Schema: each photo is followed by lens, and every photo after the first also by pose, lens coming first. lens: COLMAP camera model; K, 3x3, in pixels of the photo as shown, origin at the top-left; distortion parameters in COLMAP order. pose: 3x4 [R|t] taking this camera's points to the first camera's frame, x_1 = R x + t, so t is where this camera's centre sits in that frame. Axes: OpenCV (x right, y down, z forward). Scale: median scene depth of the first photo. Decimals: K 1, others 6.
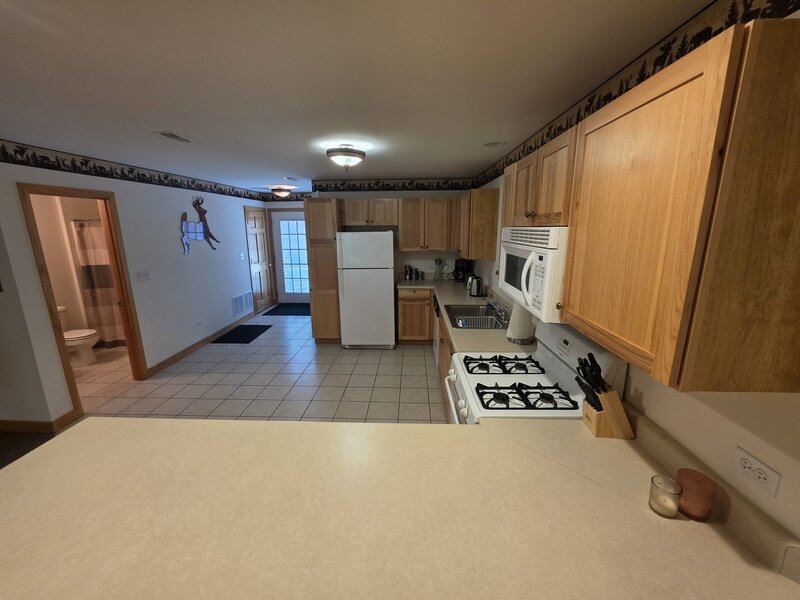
lens RADIAL K [[325.5, 0, 397.5], [0, 325.5, 296.7], [0, 0, 1]] dist [0.000470, -0.000004]
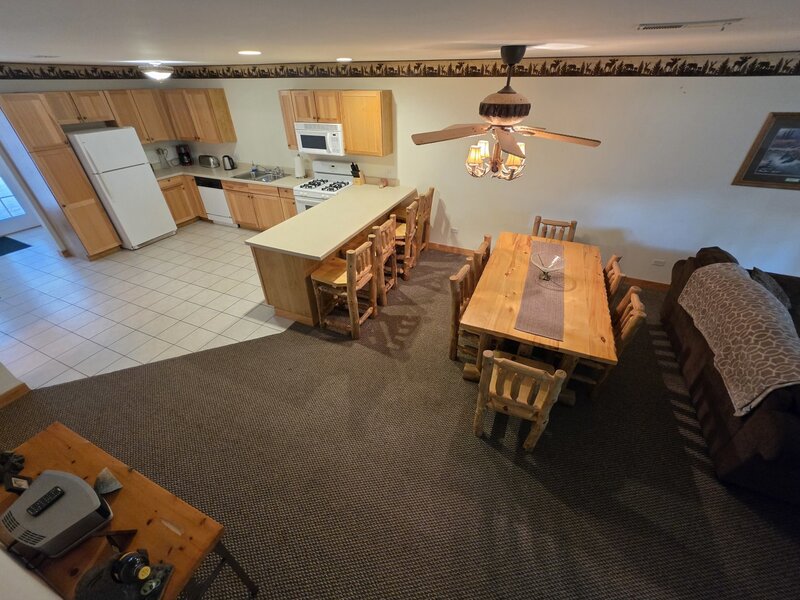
lens RADIAL K [[325.5, 0, 397.5], [0, 325.5, 296.7], [0, 0, 1]] dist [0.000470, -0.000004]
pose [[0.365153, -0.519796, 0.772318, -0.796754], [0.206283, 0.854159, 0.477346, -0.049422], [-0.907805, -0.014988, 0.419124, -0.274035]]
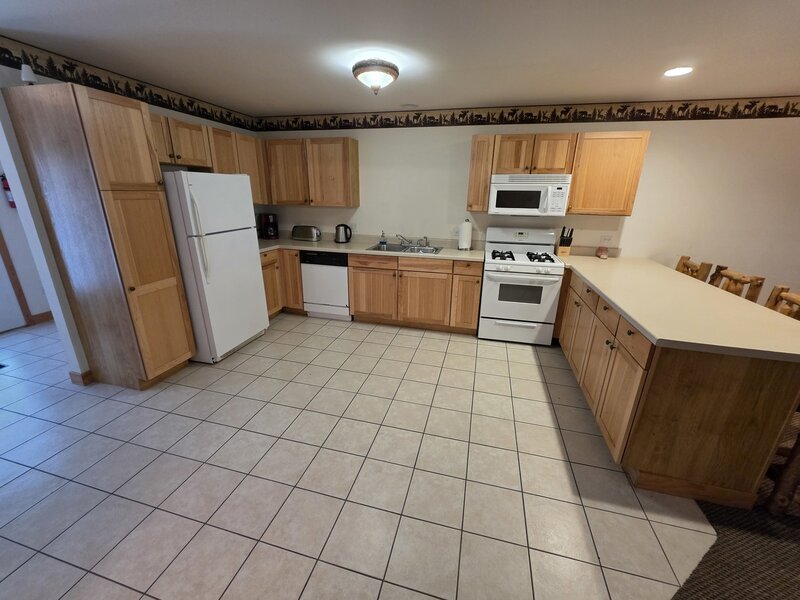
lens RADIAL K [[325.5, 0, 397.5], [0, 325.5, 296.7], [0, 0, 1]] dist [0.000470, -0.000004]
pose [[0.215057, -0.291032, 0.932229, -0.665557], [0.191531, 0.948596, 0.251956, -0.059440], [-0.957636, 0.124366, 0.259744, 0.496540]]
